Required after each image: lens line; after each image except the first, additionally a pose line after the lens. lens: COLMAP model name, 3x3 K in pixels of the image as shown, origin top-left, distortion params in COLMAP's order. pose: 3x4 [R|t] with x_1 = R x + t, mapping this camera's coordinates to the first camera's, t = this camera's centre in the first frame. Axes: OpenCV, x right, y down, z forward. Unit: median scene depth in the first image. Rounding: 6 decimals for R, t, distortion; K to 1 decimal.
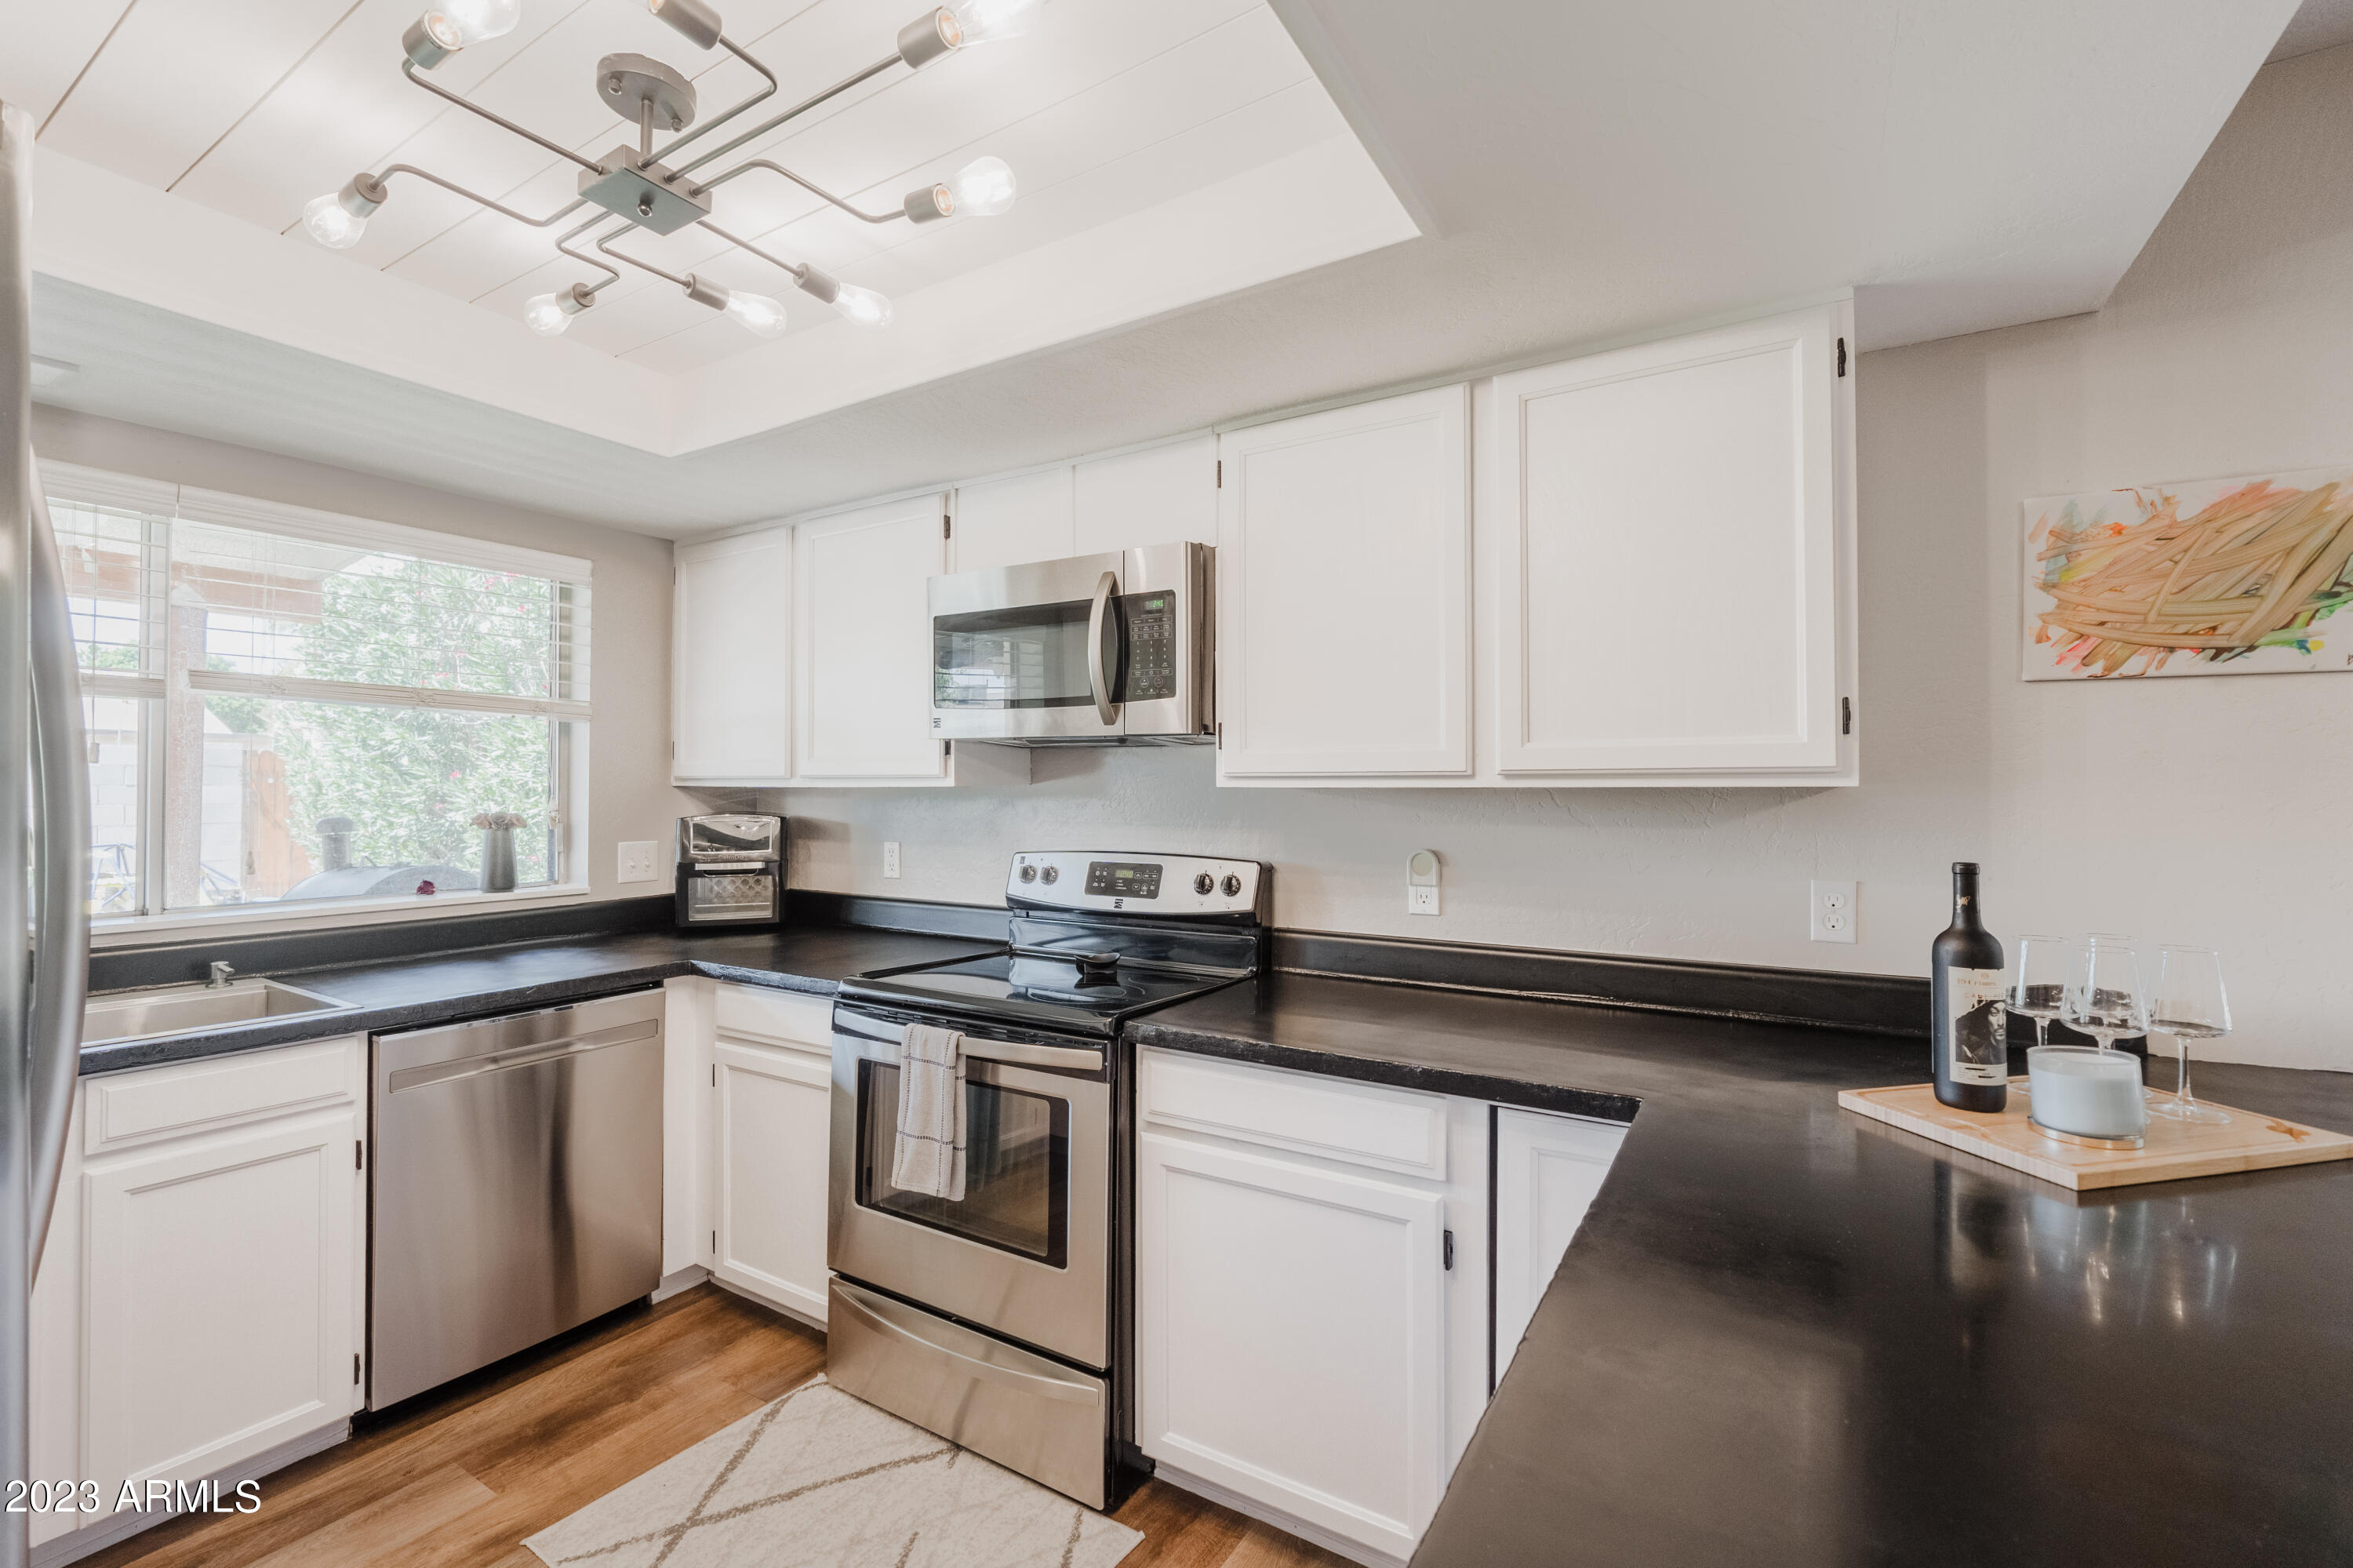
lens RADIAL K [[1000.4, 0, 1186.8], [0, 1000.4, 779.2], [0, 0, 1]] dist [-0.001898, -0.000243]
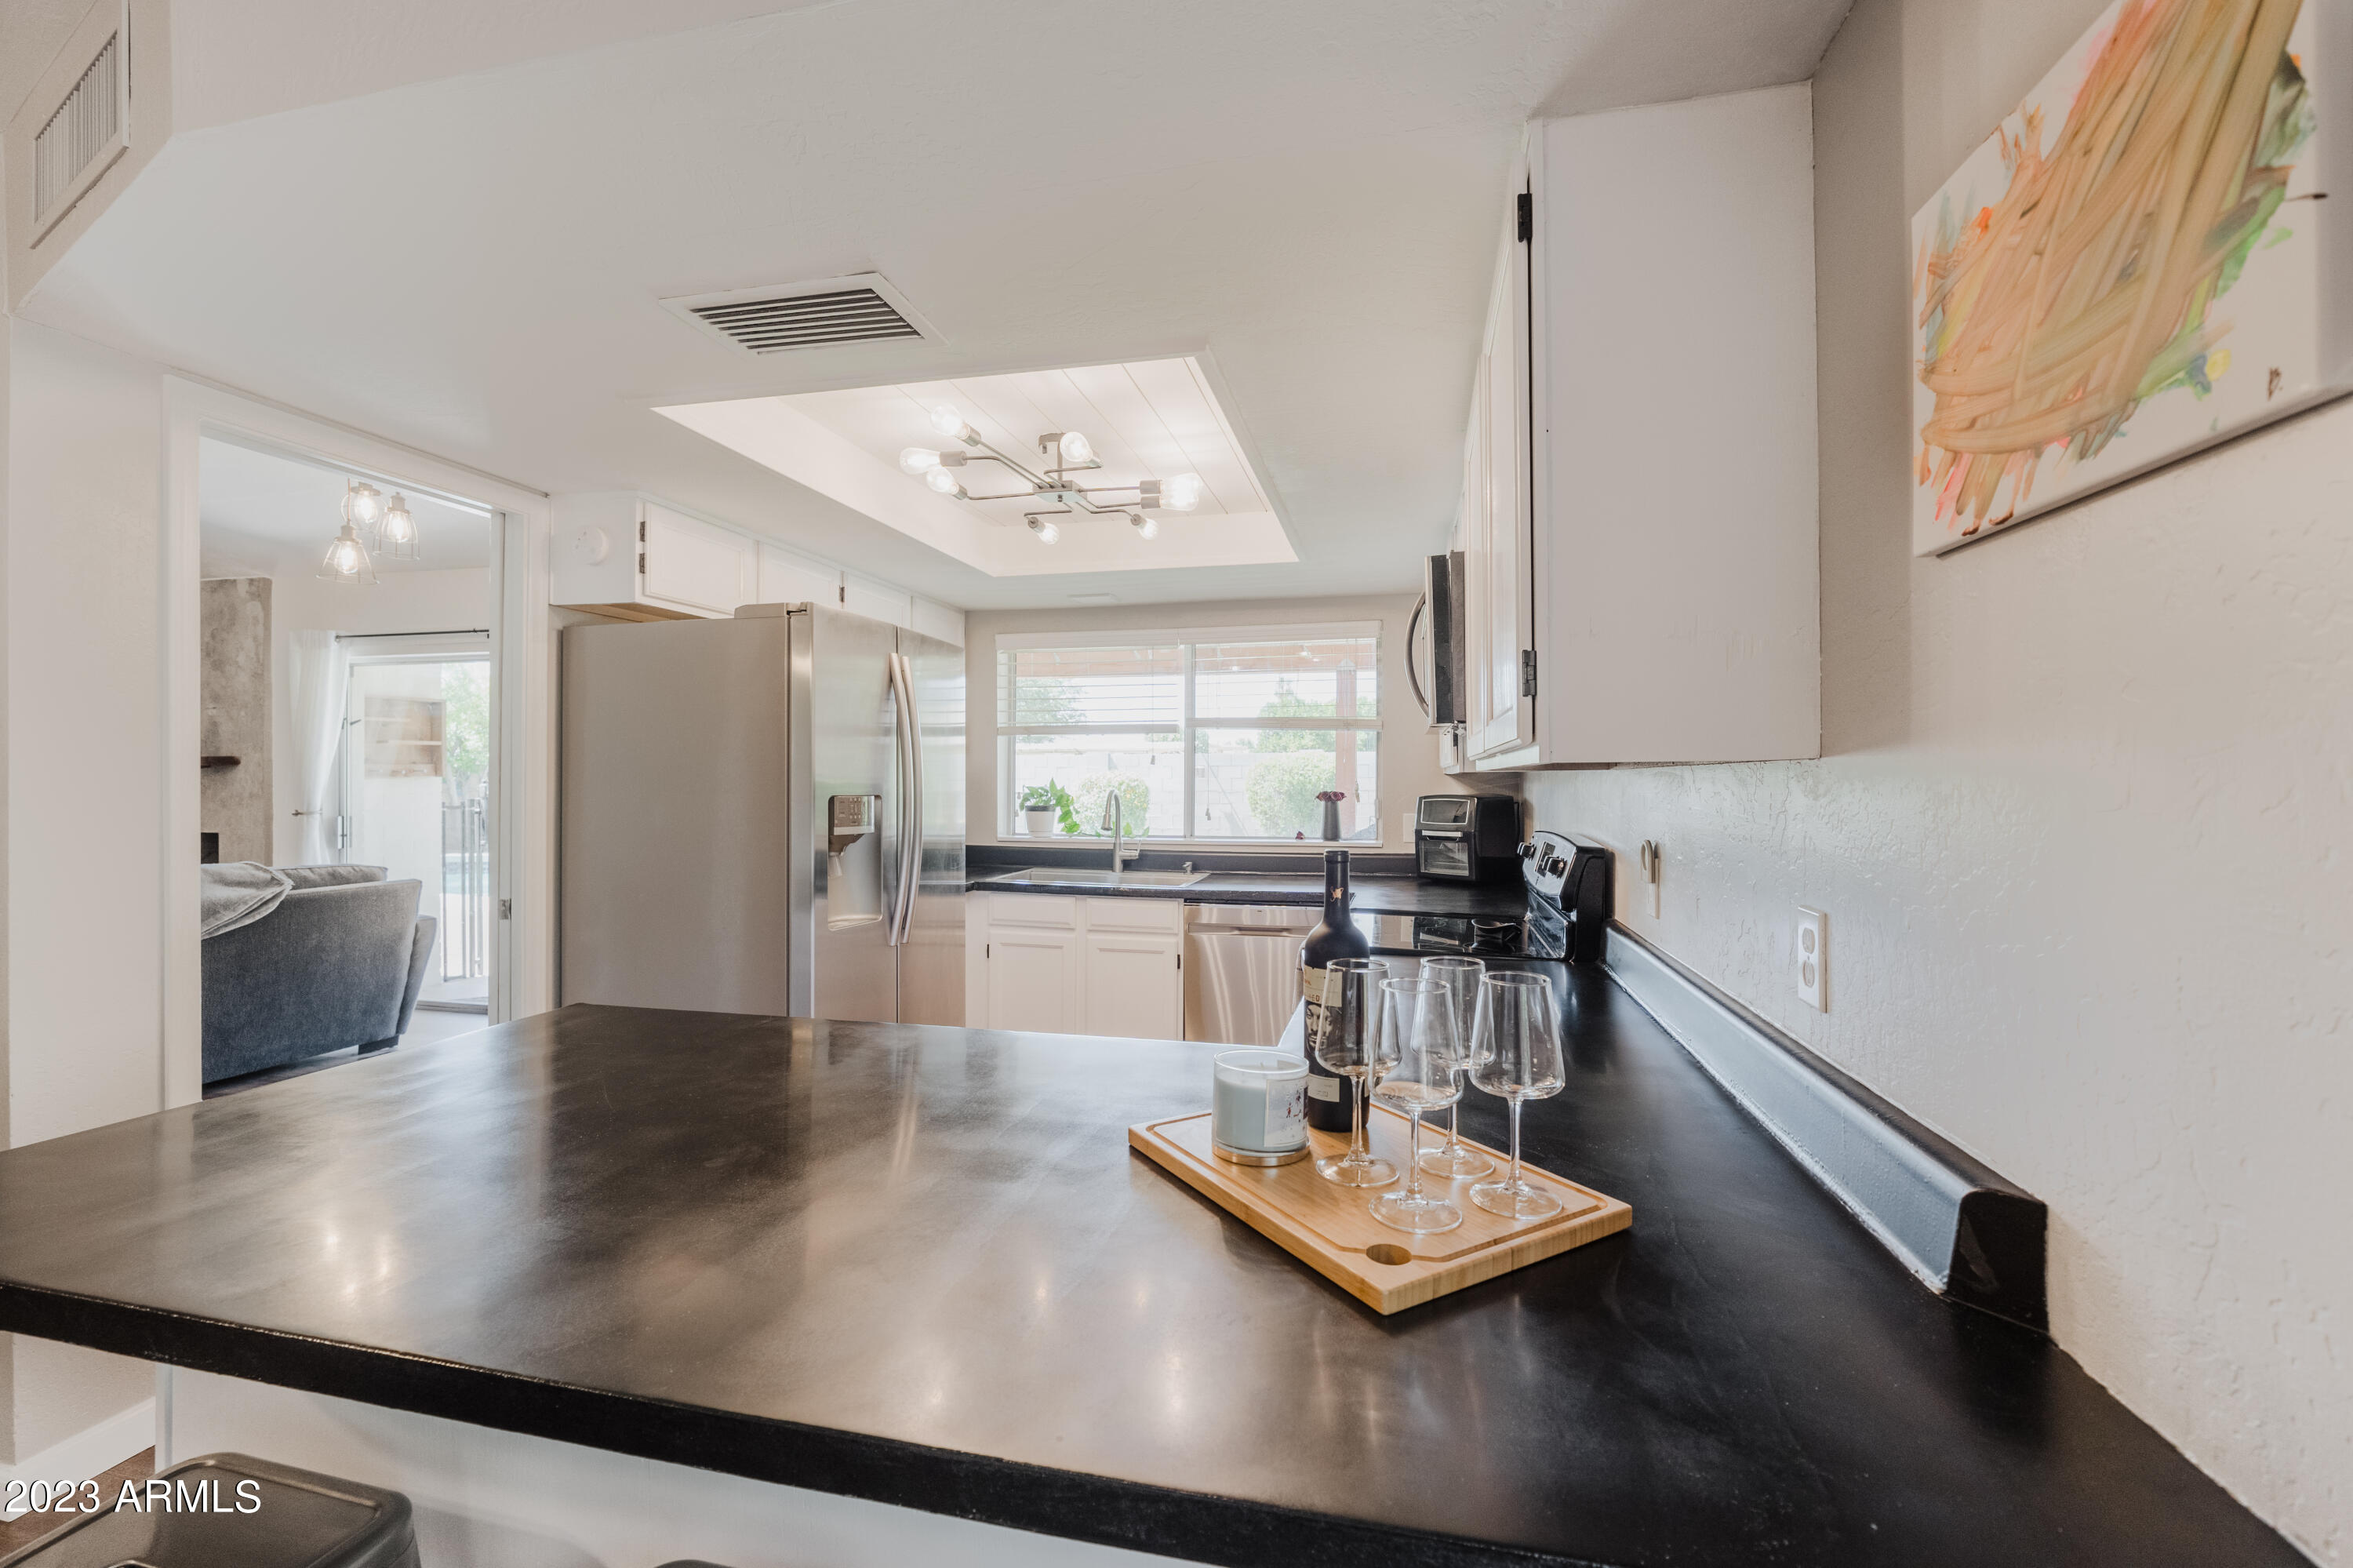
lens RADIAL K [[1000.4, 0, 1180.3], [0, 1000.4, 781.9], [0, 0, 1]] dist [-0.001898, -0.000243]
pose [[0.309095, 0.000678, -0.951031, 0.848917], [0.012960, 0.999904, 0.004926, 0.008763], [0.950943, -0.013848, 0.309057, 0.320091]]
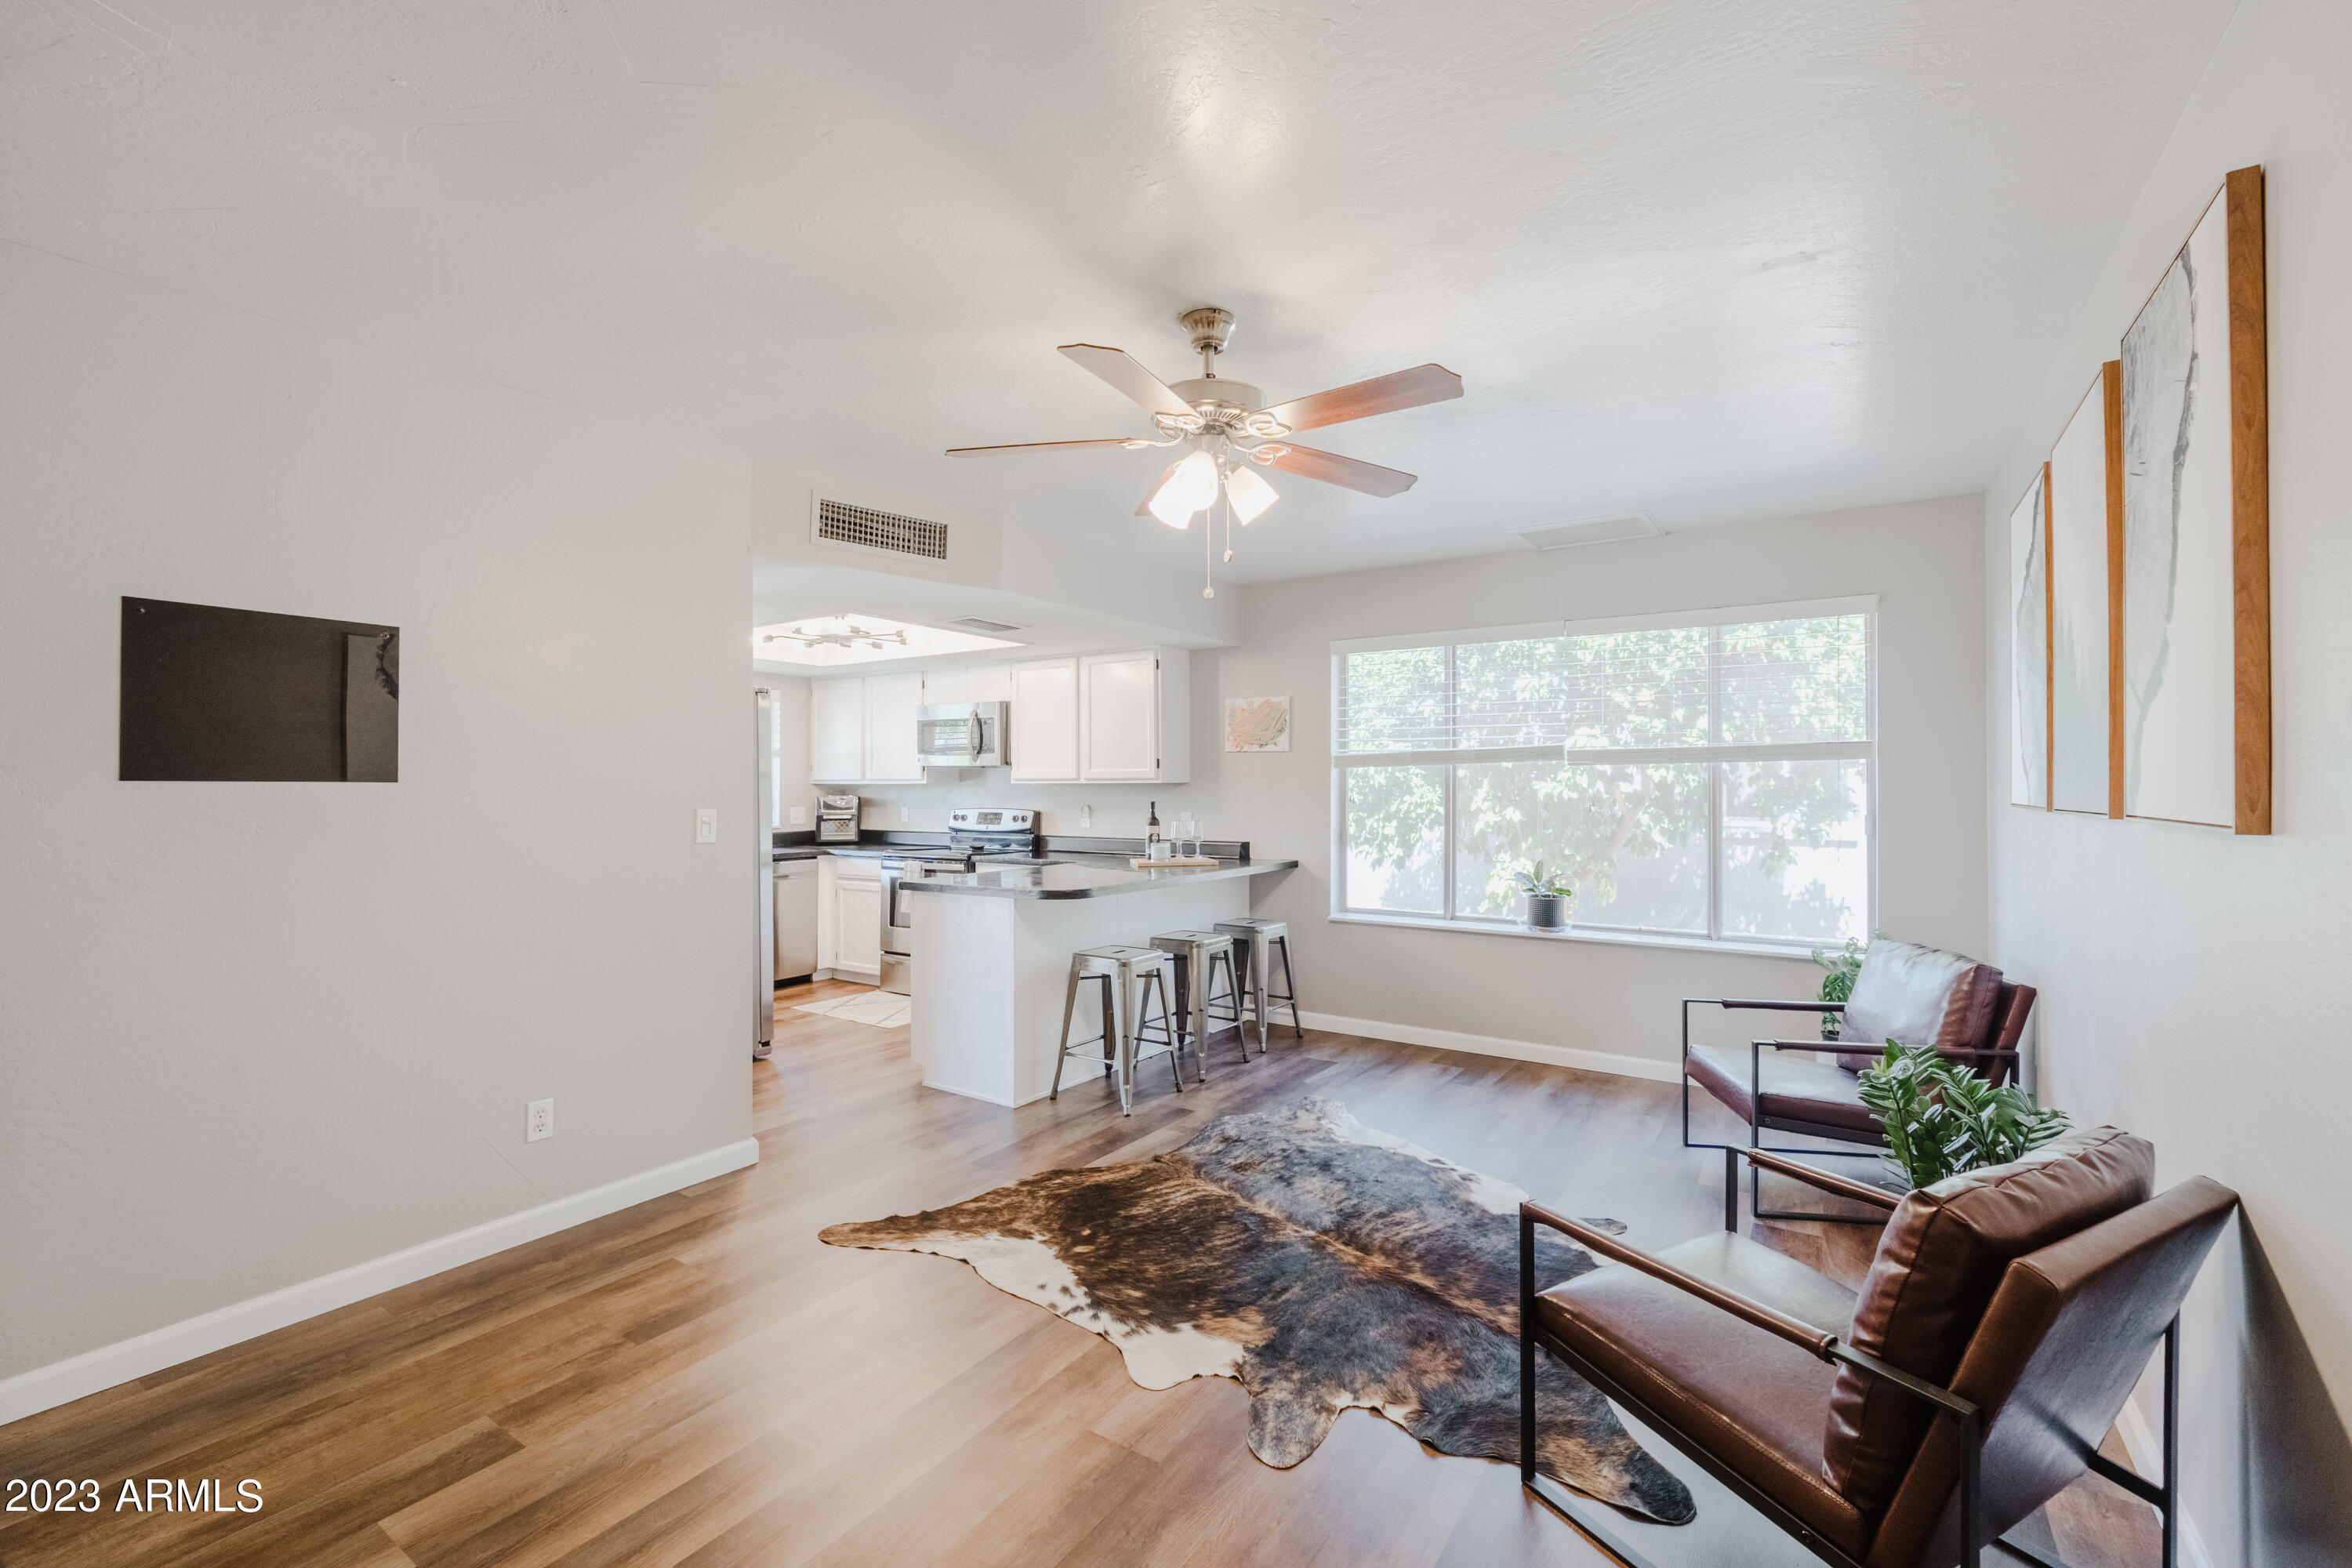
lens RADIAL K [[999.9, 0, 1176.1], [0, 999.9, 788.2], [0, 0, 1]] dist [-0.001898, -0.000243]
pose [[0.999379, -0.000443, -0.035230, 0.540653], [0.000692, 0.999975, 0.007064, 0.002580], [0.035226, -0.007084, 0.999354, -1.682528]]
